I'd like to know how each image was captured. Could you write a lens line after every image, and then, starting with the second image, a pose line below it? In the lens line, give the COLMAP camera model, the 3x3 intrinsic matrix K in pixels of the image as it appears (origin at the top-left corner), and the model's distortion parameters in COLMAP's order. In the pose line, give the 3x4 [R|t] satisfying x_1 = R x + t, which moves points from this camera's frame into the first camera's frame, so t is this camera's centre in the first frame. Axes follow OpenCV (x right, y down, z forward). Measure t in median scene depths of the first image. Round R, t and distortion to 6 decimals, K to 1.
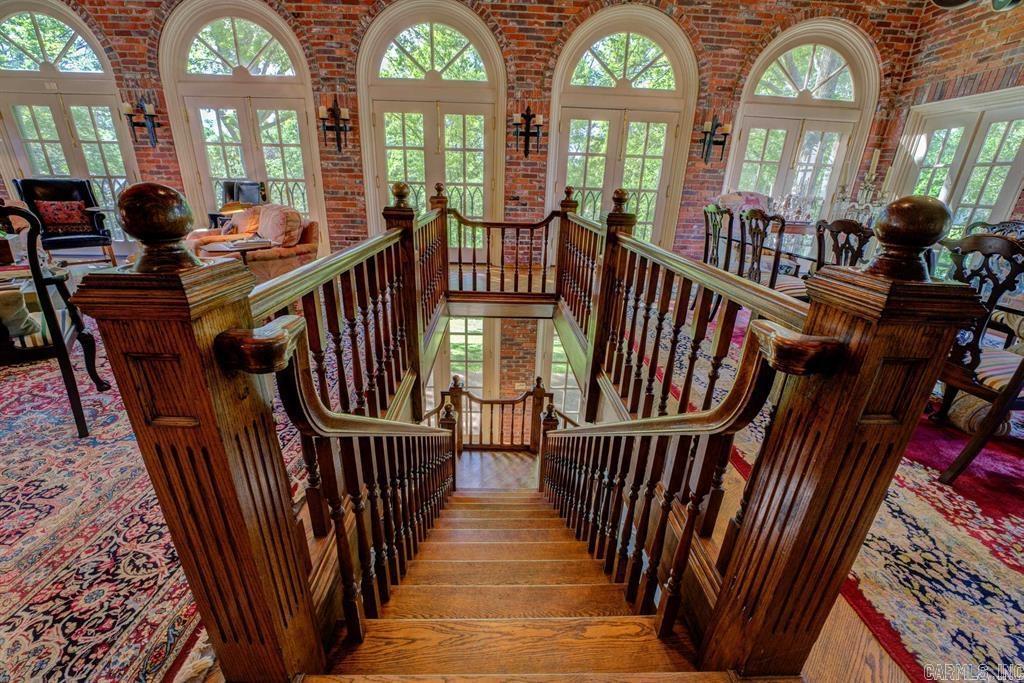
lens RADIAL K [[409.8, 0, 504.3], [0, 409.8, 342.7], [0, 0, 1]] dist [-0.030904, 0.003297]
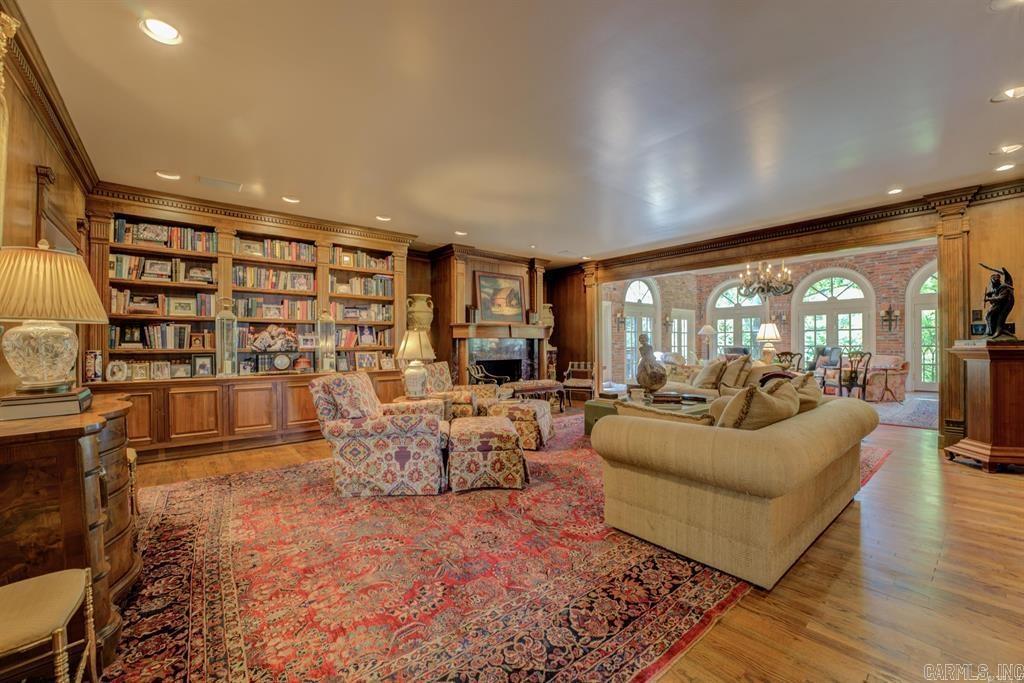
lens RADIAL K [[409.8, 0, 507.7], [0, 409.8, 345.3], [0, 0, 1]] dist [-0.030904, 0.003297]
pose [[0.613189, -0.031481, -0.789309, -0.031844], [-0.264119, 0.933528, -0.242419, 0.532763], [0.744473, 0.357120, 0.564114, -1.406987]]
